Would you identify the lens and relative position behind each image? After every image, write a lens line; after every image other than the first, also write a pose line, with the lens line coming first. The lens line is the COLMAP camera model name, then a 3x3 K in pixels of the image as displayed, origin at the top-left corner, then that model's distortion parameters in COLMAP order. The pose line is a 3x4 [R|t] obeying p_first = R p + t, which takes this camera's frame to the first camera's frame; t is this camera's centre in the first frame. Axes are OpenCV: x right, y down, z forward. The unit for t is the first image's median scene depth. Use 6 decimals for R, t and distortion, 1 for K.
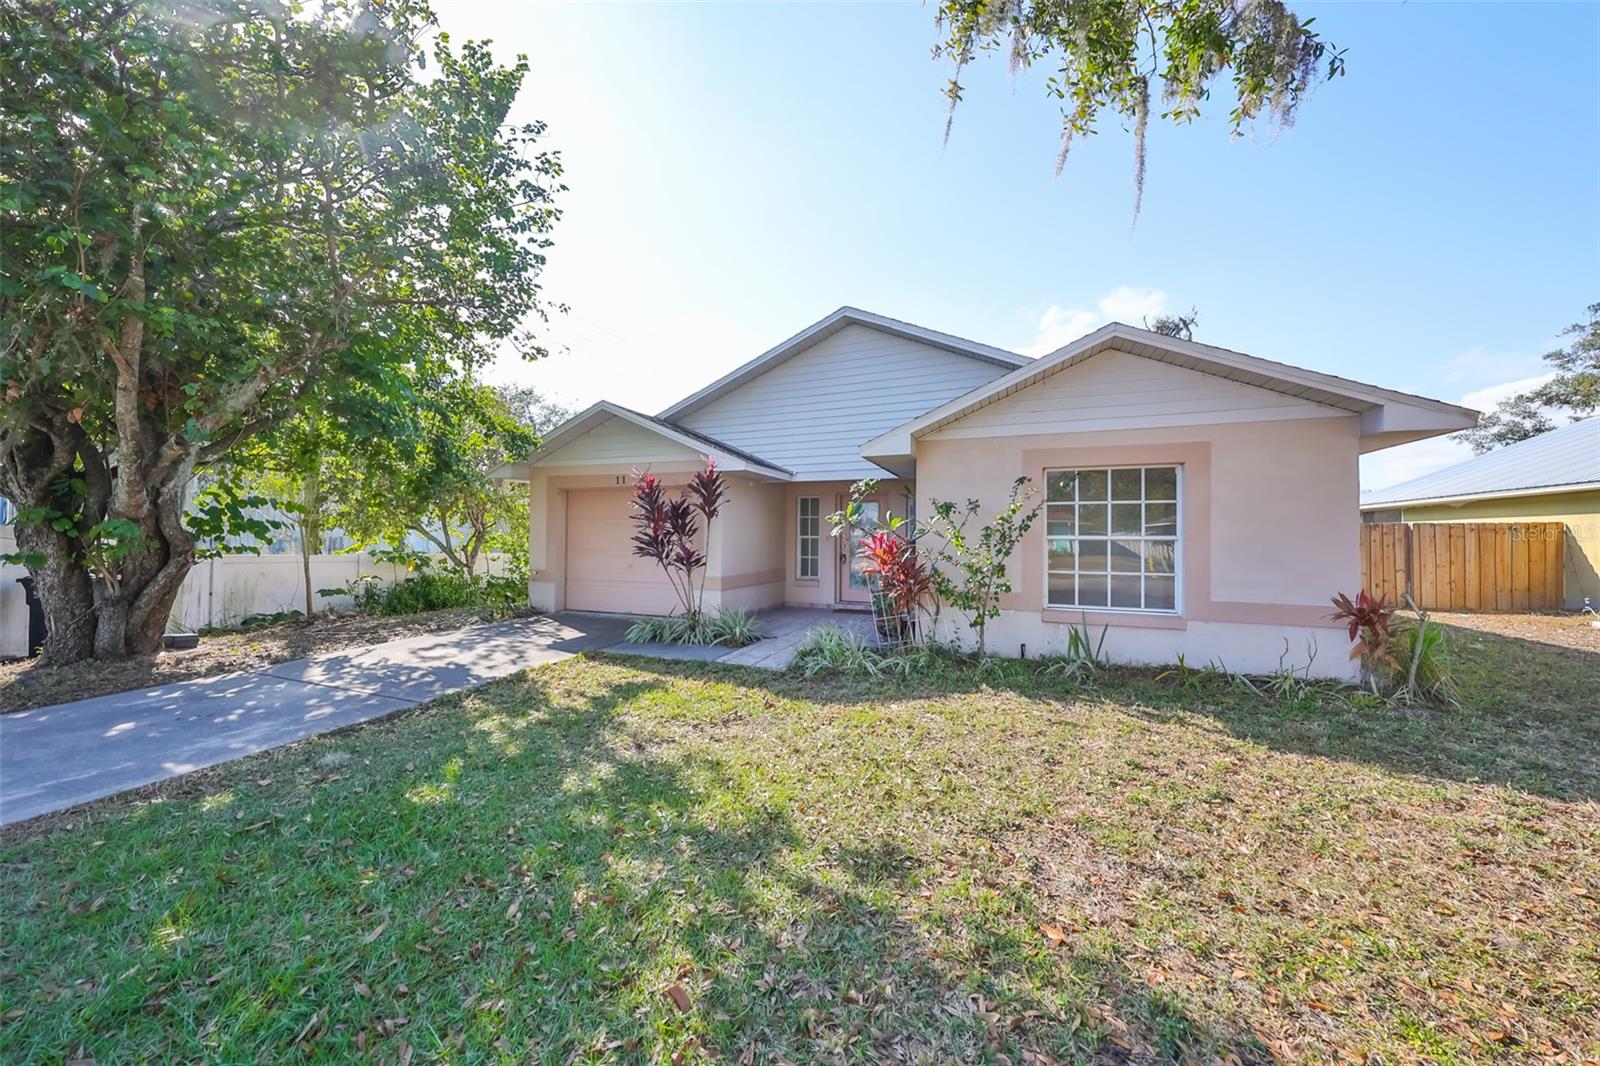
lens RADIAL K [[554.9, 0, 800.0], [0, 554.9, 533.0], [0, 0, 1]] dist [0.000172, -0.000095]
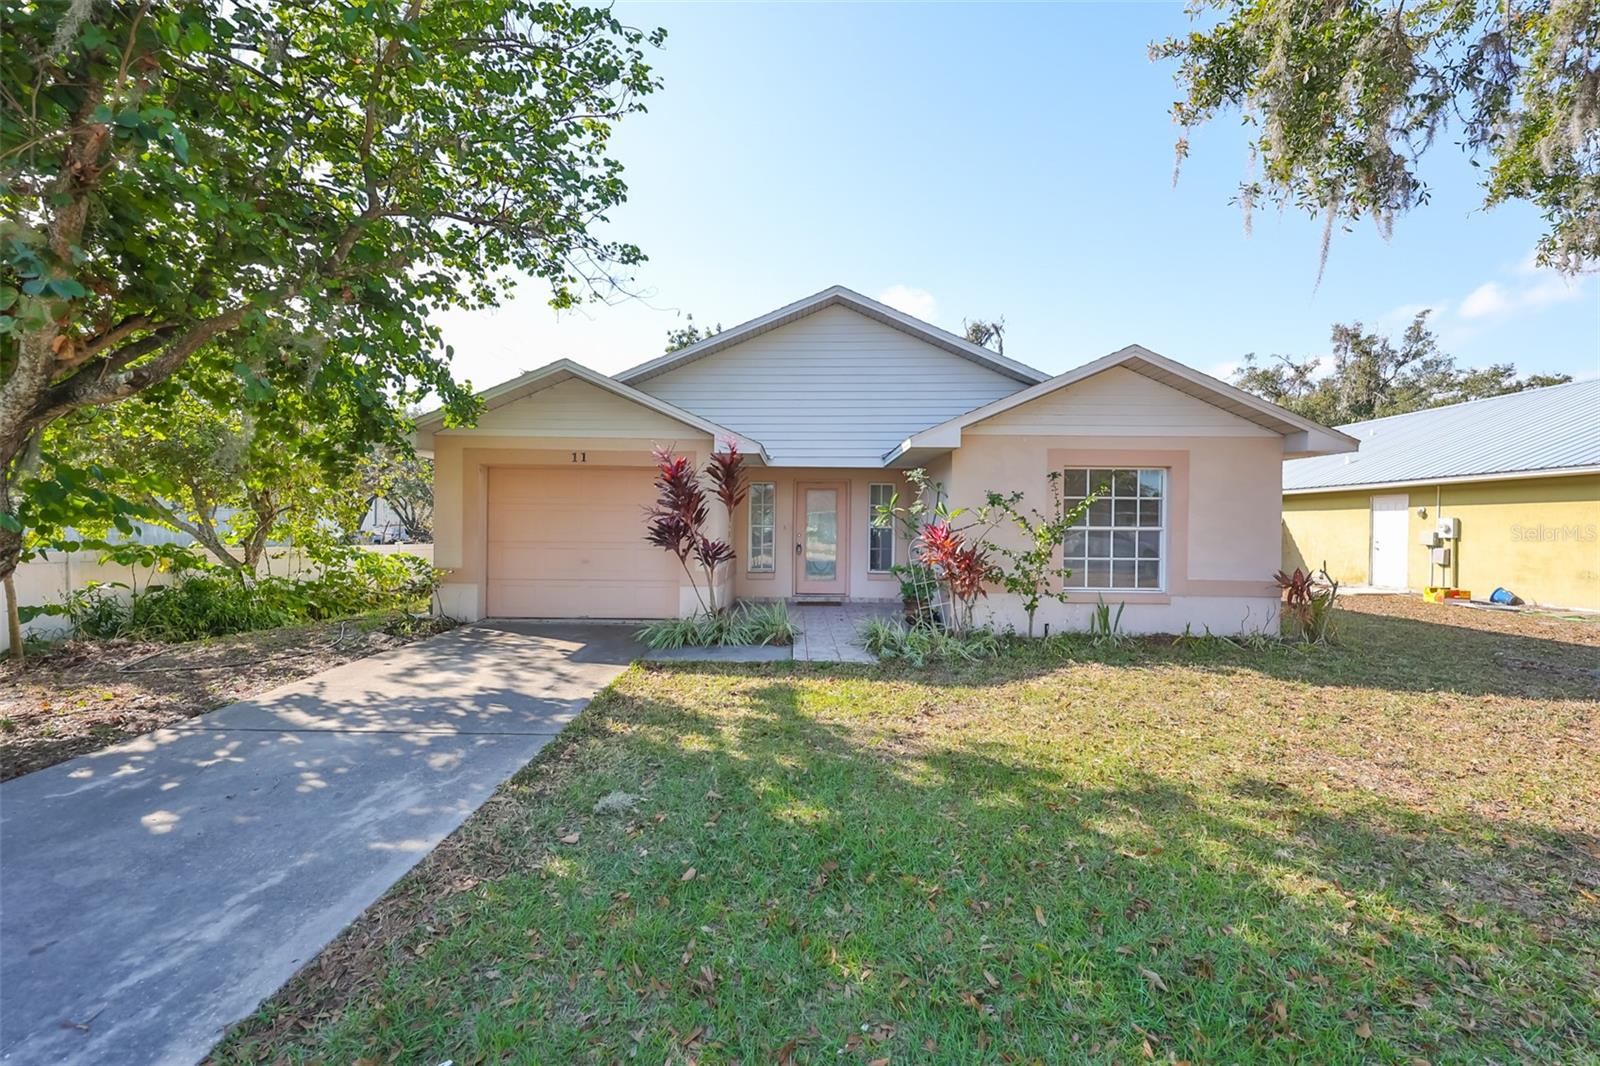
lens RADIAL K [[615.9, 0, 800.0], [0, 615.9, 533.0], [0, 0, 1]] dist [0.001396, 0.000056]
pose [[0.931510, -0.002535, 0.363706, -0.528976], [-0.005329, 0.999773, 0.020617, -0.004872], [-0.363675, -0.021143, 0.931286, 0.035353]]
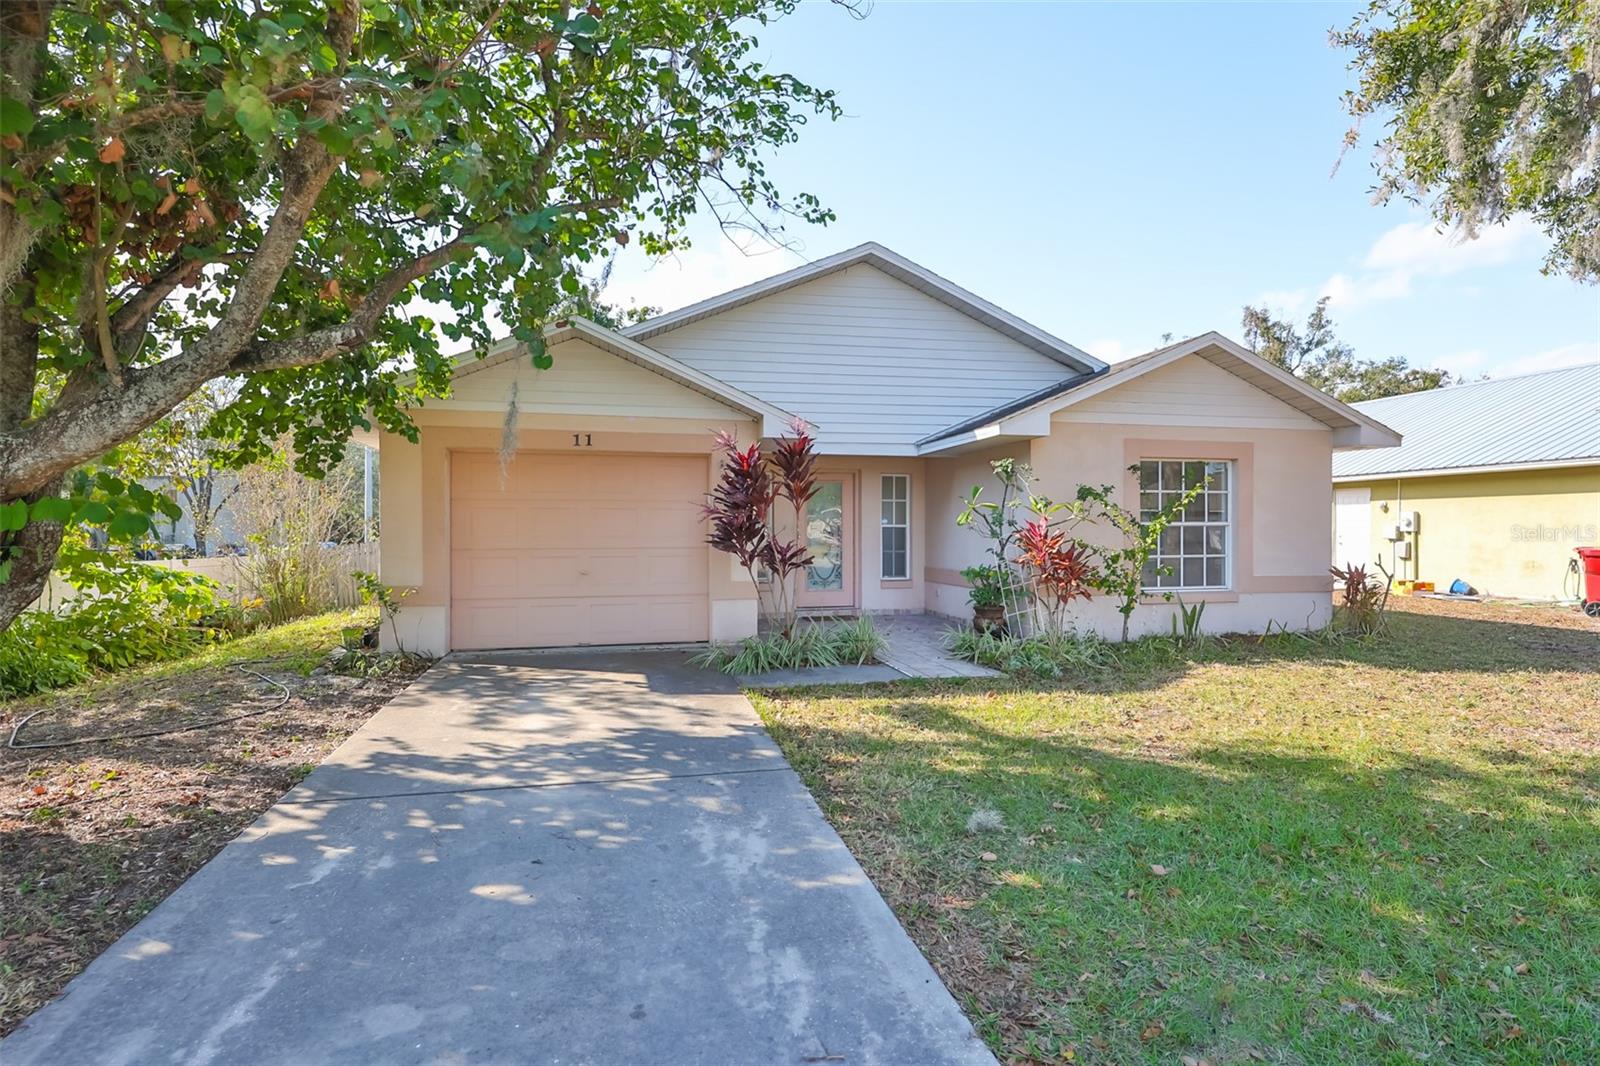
lens RADIAL K [[785.6, 0, 800.0], [0, 785.6, 533.0], [0, 0, 1]] dist [0.003931, 0.000587]
pose [[0.822062, -0.011933, 0.569273, -0.962144], [0.003086, 0.999859, 0.016503, -0.001729], [-0.569389, -0.011810, 0.821983, 0.154032]]
